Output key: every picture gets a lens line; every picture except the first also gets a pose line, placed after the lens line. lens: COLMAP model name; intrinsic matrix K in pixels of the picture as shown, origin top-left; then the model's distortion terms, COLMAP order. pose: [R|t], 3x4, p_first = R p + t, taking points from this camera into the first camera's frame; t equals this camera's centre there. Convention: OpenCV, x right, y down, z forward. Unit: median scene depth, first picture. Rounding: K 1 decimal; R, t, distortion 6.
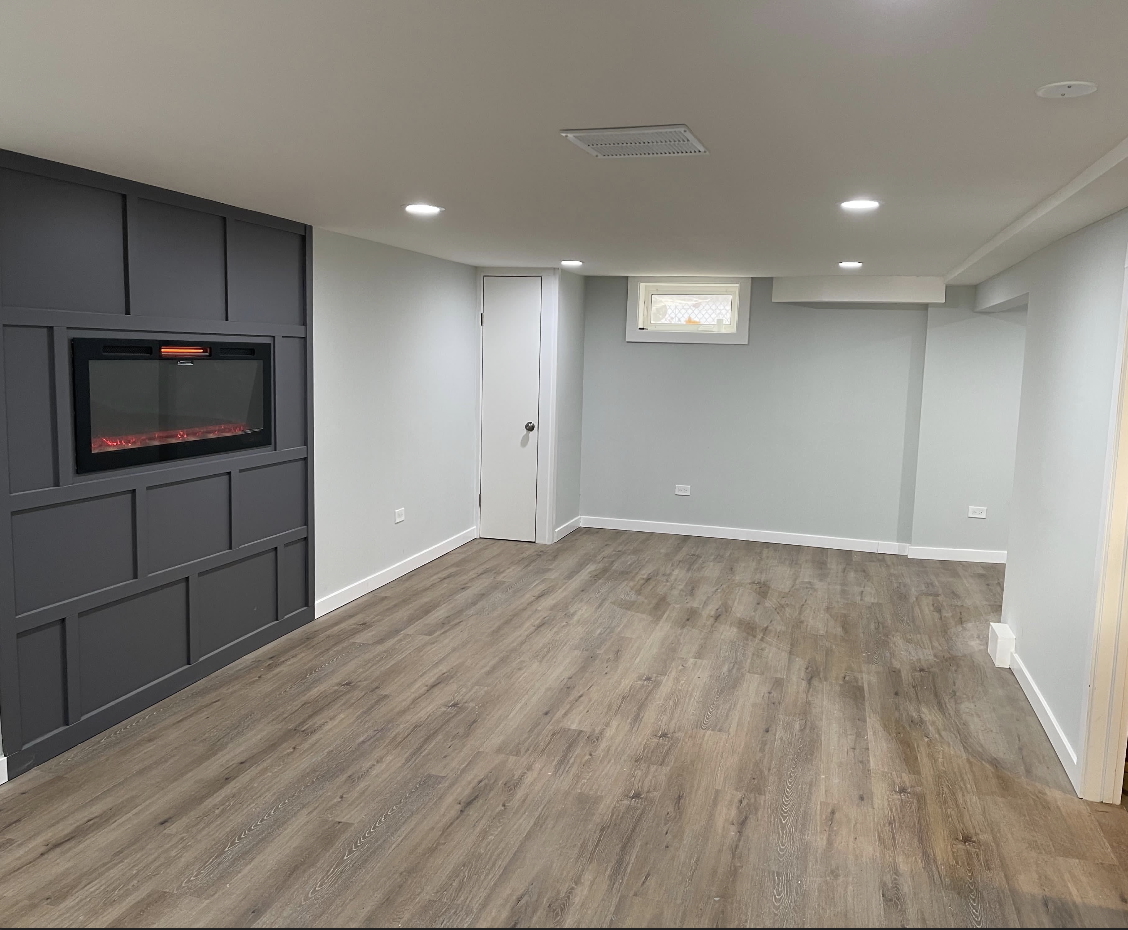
lens RADIAL K [[898.2, 0, 563.4], [0, 898.2, 463.4], [0, 0, 1]] dist [-0.009975, -0.002300]
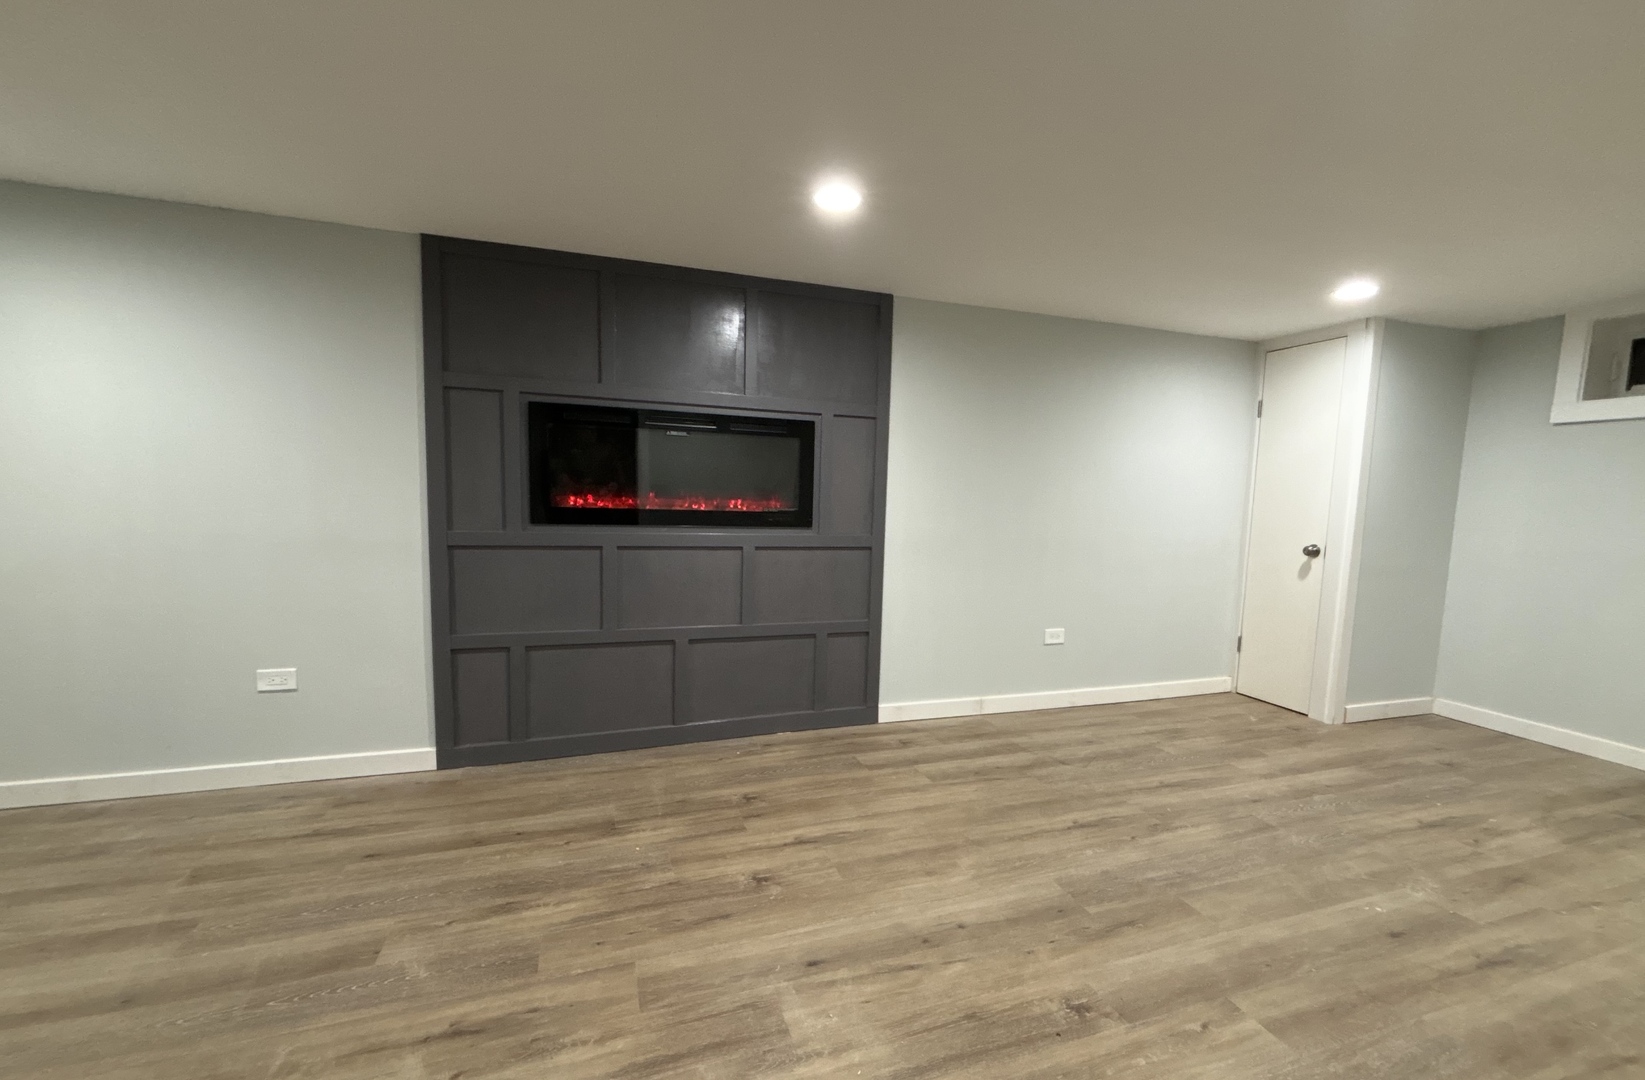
lens RADIAL K [[679.7, 0, 824.7], [0, 679.7, 546.6], [0, 0, 1]] dist [-0.000628, -0.000882]
pose [[0.581180, 0.061518, -0.811446, 0.277473], [-0.113622, 0.993506, -0.006059, 0.003978], [0.805804, 0.095719, 0.584396, 0.591300]]
